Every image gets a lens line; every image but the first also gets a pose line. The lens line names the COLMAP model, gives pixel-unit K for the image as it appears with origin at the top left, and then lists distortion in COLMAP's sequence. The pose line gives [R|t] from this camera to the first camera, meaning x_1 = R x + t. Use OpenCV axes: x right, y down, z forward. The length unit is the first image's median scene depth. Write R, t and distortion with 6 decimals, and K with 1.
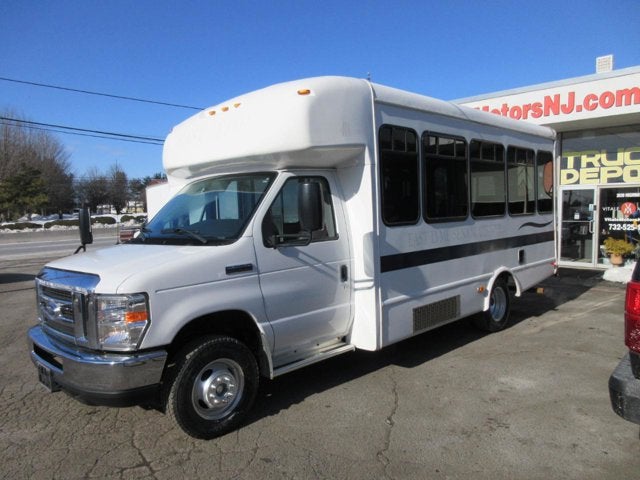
lens RADIAL K [[479.3, 0, 320.0], [0, 479.3, 240.0], [0, 0, 1]] dist [-0.003576, 0.005767]
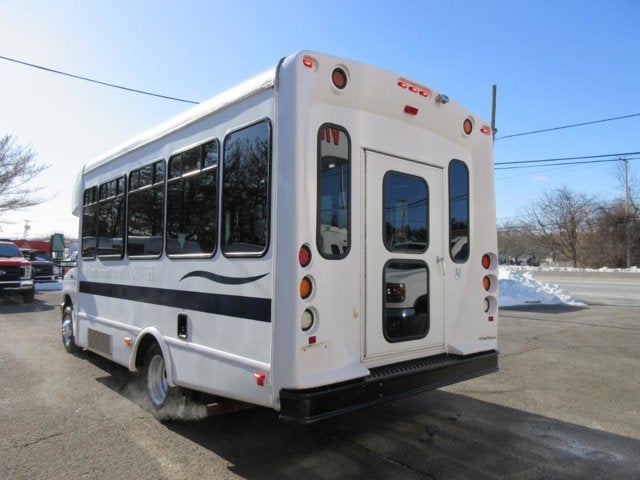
lens RADIAL K [[479.3, 0, 320.0], [0, 479.3, 240.0], [0, 0, 1]] dist [-0.003576, 0.005767]
pose [[-0.051363, -0.017531, -0.998526, 1.067100], [-0.066395, 0.997694, -0.014101, -0.080839], [0.996471, 0.065573, -0.052408, 1.249488]]
